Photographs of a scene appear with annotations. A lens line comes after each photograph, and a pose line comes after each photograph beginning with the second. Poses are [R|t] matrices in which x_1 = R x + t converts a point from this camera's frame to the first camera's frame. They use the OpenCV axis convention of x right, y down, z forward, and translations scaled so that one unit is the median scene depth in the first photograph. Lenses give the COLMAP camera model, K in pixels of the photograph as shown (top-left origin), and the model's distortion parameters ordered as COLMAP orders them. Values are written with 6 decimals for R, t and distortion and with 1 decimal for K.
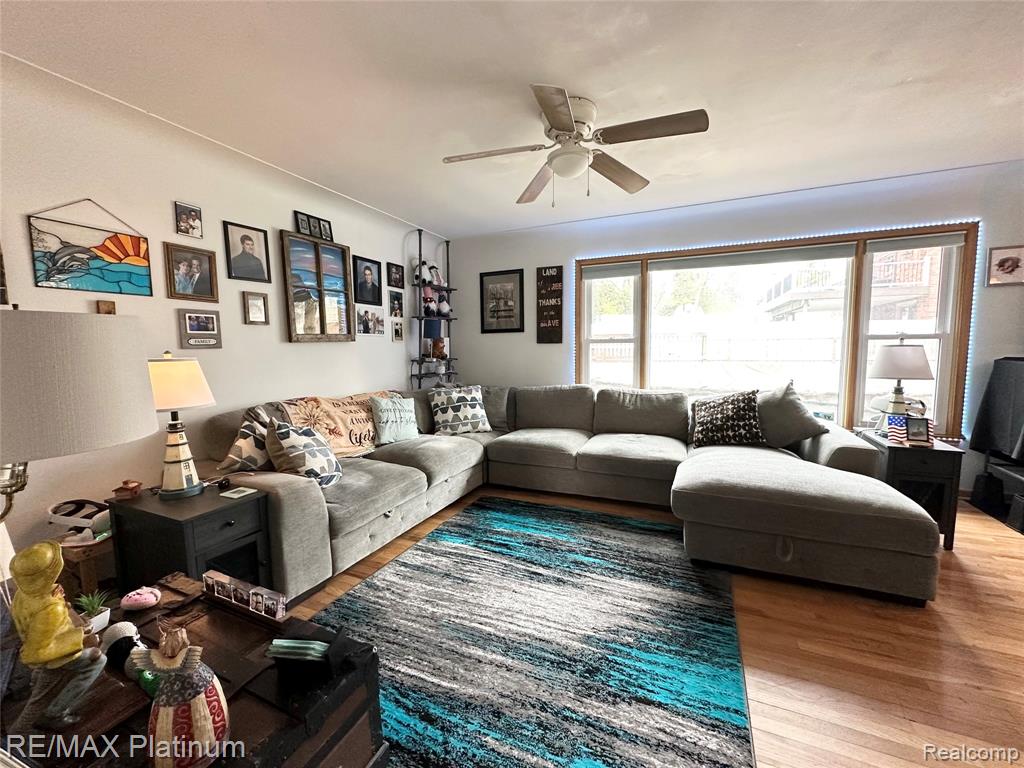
lens RADIAL K [[408.5, 0, 512.0], [0, 408.5, 384.0], [0, 0, 1]] dist [0.000135, -0.000291]
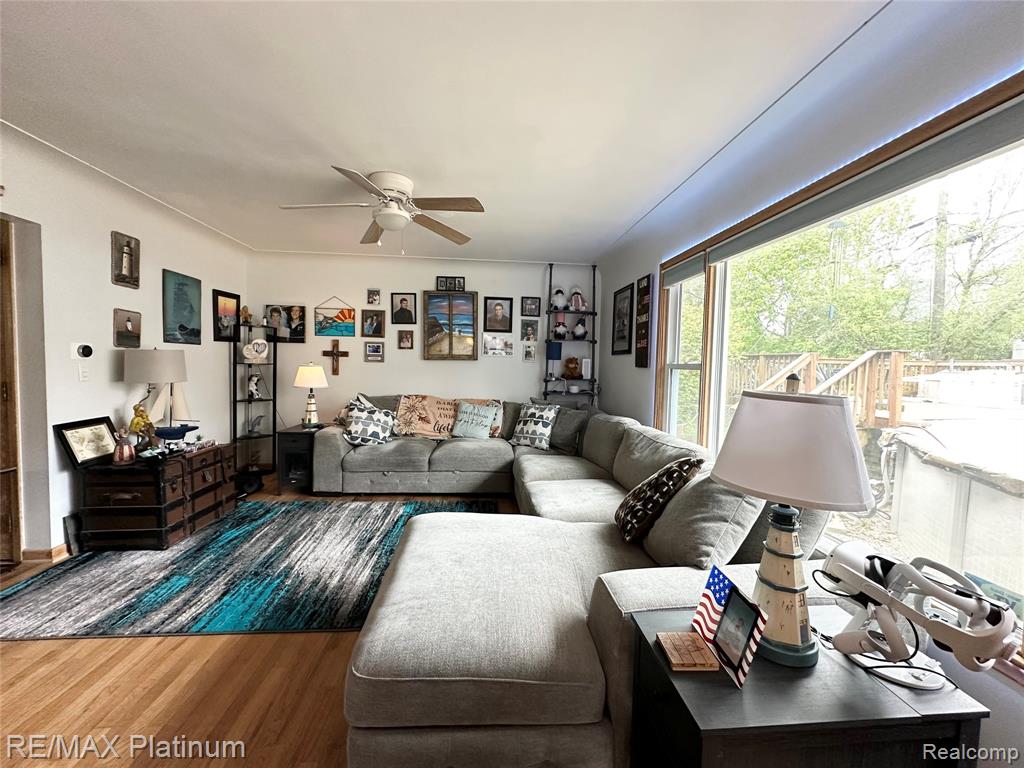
lens RADIAL K [[408.5, 0, 512.0], [0, 408.5, 384.0], [0, 0, 1]] dist [0.000135, -0.000291]
pose [[0.476795, 0.066786, -0.876474, 1.092183], [-0.111948, 0.993604, 0.014813, -0.075446], [0.871857, 0.091057, 0.481221, 0.579181]]
